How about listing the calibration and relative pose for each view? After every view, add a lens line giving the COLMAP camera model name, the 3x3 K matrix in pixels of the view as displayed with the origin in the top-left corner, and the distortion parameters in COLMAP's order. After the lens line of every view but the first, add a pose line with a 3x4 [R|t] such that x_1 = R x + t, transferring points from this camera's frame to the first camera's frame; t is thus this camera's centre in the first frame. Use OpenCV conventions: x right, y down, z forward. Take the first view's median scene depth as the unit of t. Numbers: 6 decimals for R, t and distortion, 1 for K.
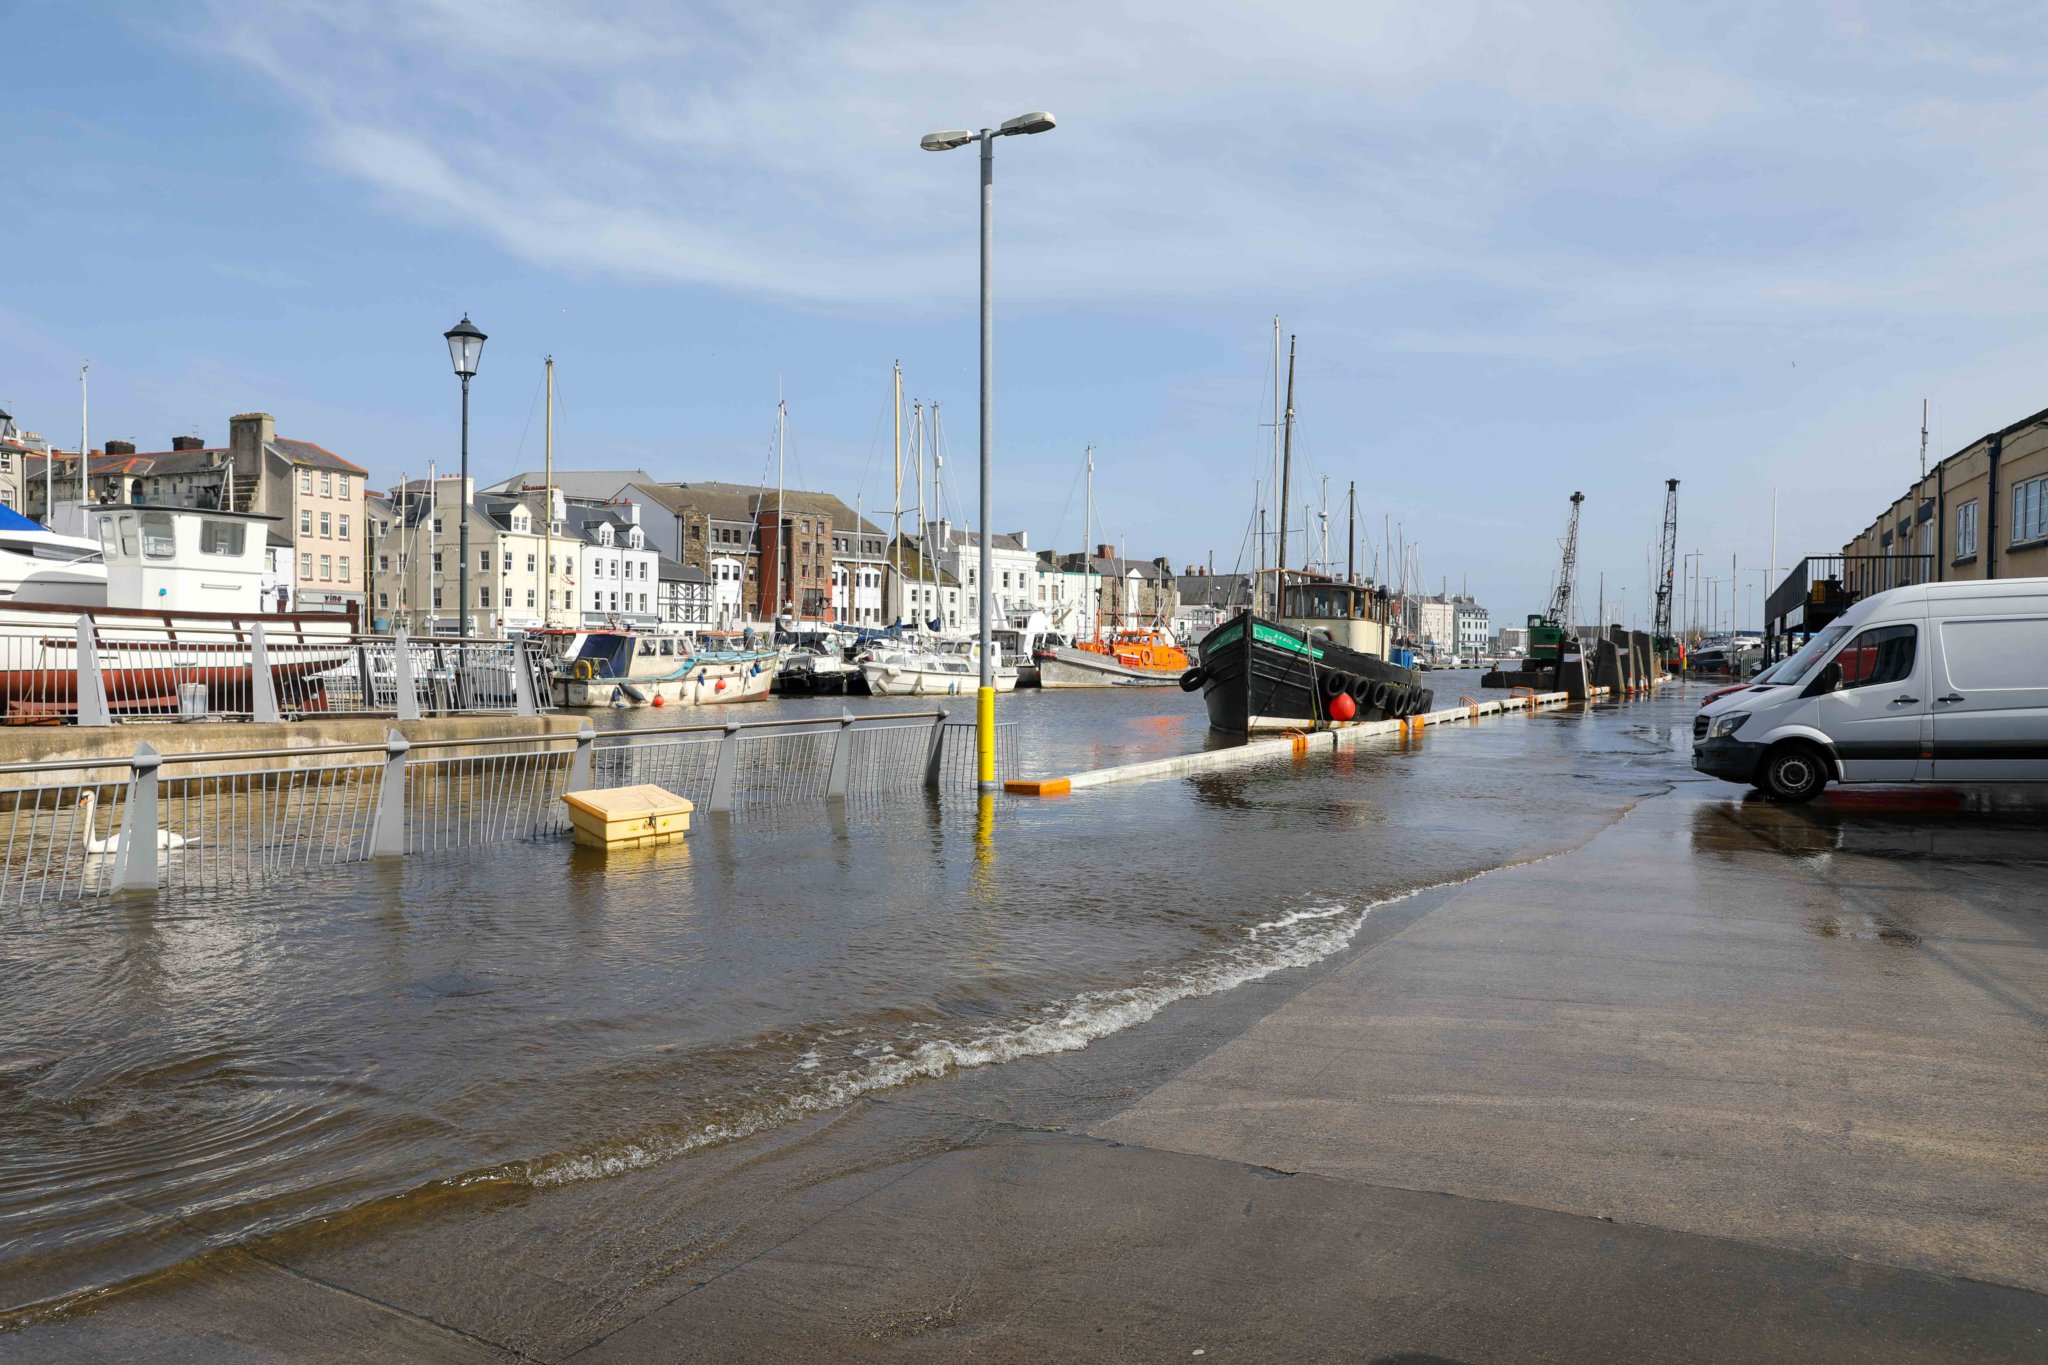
lens RADIAL K [[1499.5, 0, 977.8], [0, 1499.5, 697.7], [0, 0, 1]] dist [-0.068357, 0.049160]
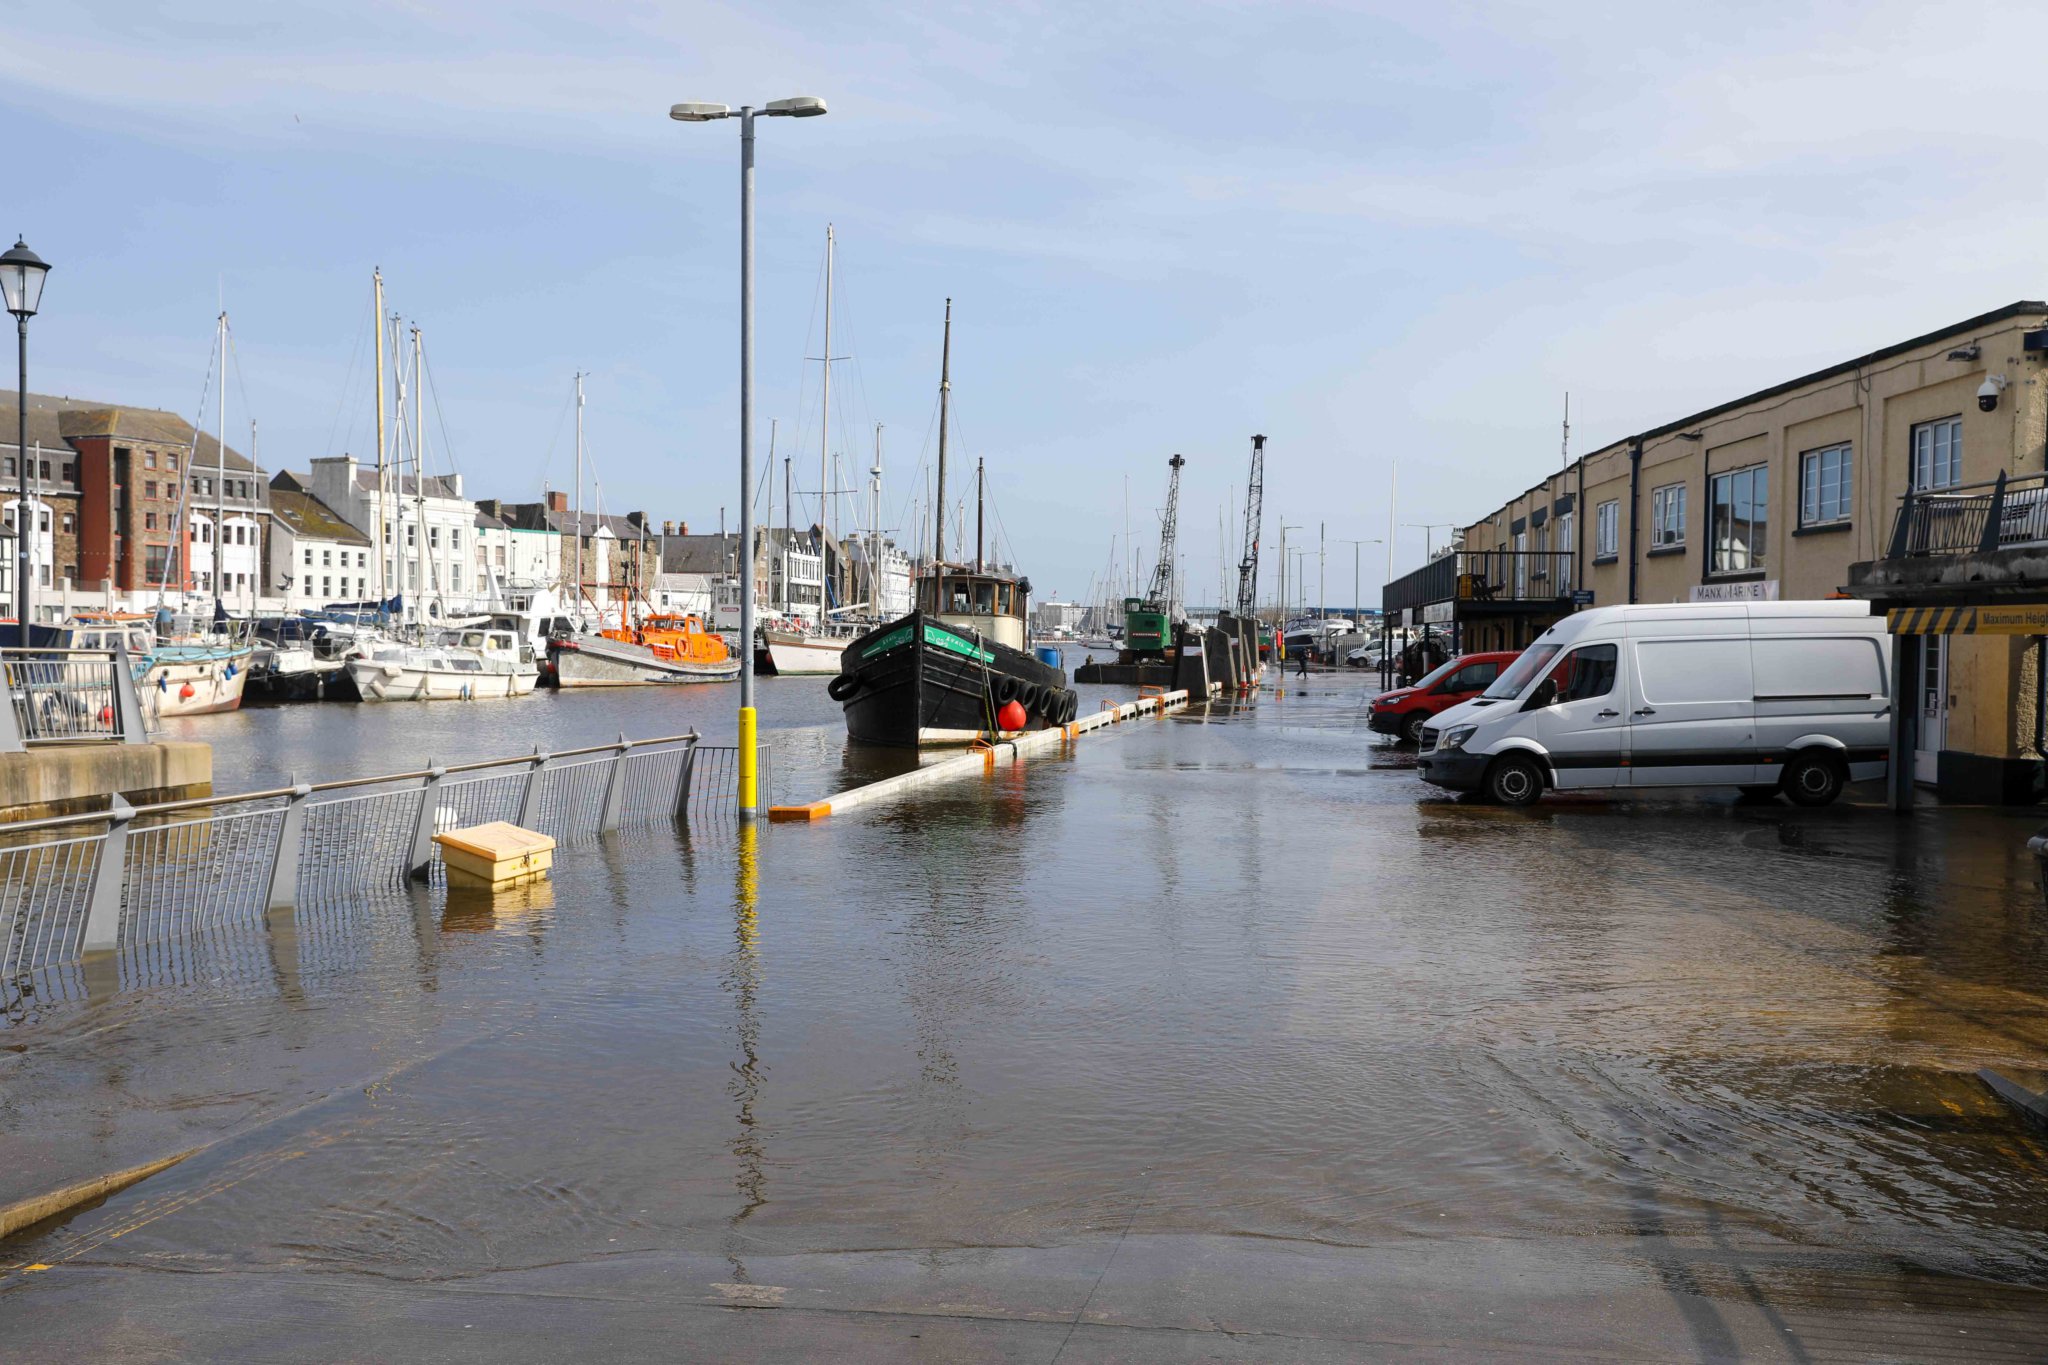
lens RADIAL K [[1977.2, 0, 1026.4], [0, 1977.2, 684.9], [0, 0, 1]] dist [0.000837, 0.000000]
pose [[0.943399, -0.005899, 0.331609, -0.101340], [0.006538, 0.999978, -0.000809, -0.008057], [-0.331597, 0.002932, 0.943417, -0.092915]]
